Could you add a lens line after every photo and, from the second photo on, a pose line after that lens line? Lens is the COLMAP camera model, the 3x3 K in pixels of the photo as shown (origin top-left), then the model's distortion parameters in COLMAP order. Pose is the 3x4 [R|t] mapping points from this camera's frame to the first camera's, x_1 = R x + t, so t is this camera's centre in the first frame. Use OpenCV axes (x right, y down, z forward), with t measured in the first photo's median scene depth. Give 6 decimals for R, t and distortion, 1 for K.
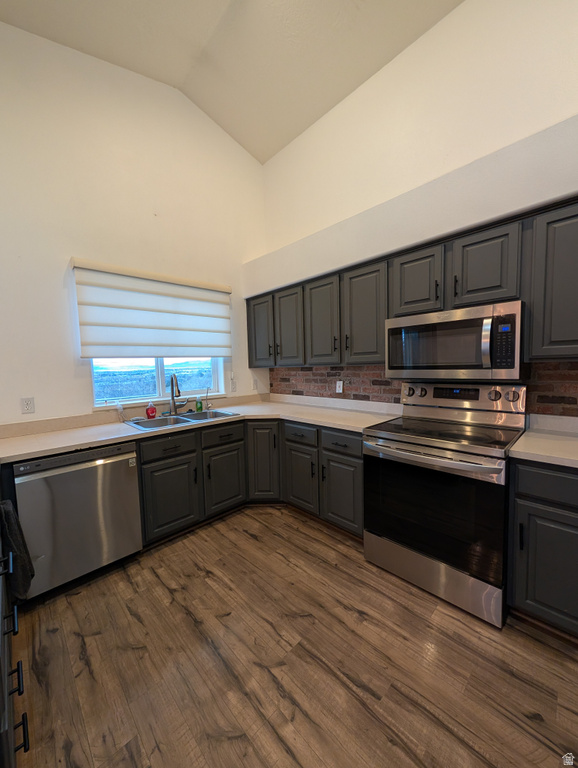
lens RADIAL K [[289.7, 0, 285.6], [0, 289.7, 383.0], [0, 0, 1]] dist [-0.000159, 0.000391]
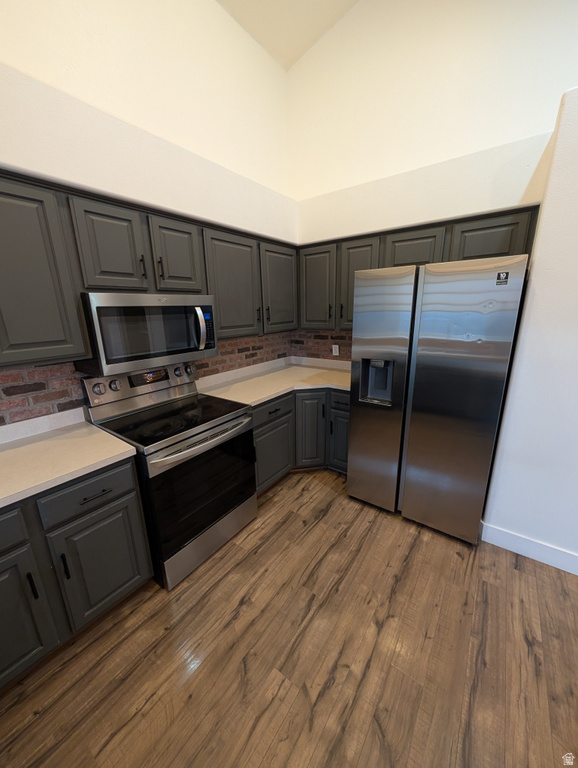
lens RADIAL K [[289.7, 0, 288.4], [0, 289.7, 383.2], [0, 0, 1]] dist [-0.000159, 0.000391]
pose [[-0.164984, -0.217686, 0.961974, -0.597811], [0.088042, 0.968195, 0.234193, -0.181613], [-0.982359, 0.123332, -0.140572, 0.920516]]
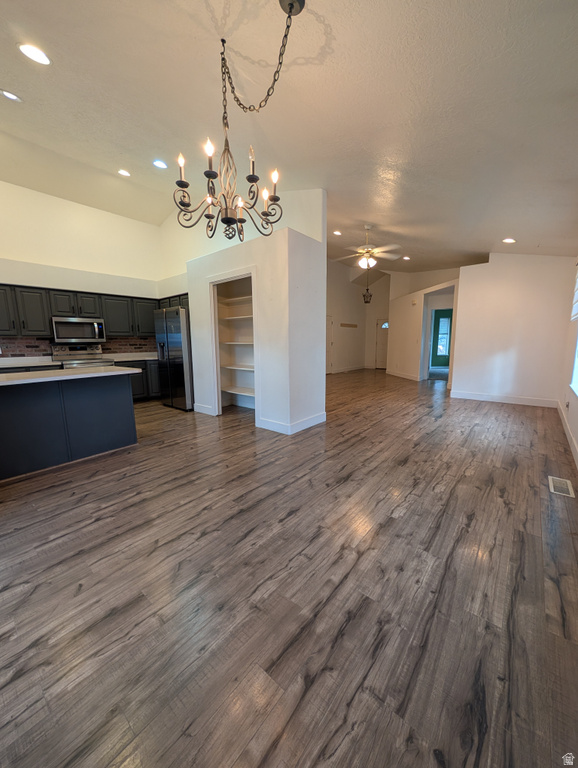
lens RADIAL K [[289.7, 0, 288.3], [0, 289.7, 384.3], [0, 0, 1]] dist [-0.000159, 0.000391]
pose [[-0.100187, -0.121566, 0.987514, -3.063540], [0.073675, 0.988877, 0.129208, 0.213608], [-0.992237, 0.085700, -0.090116, -0.864892]]
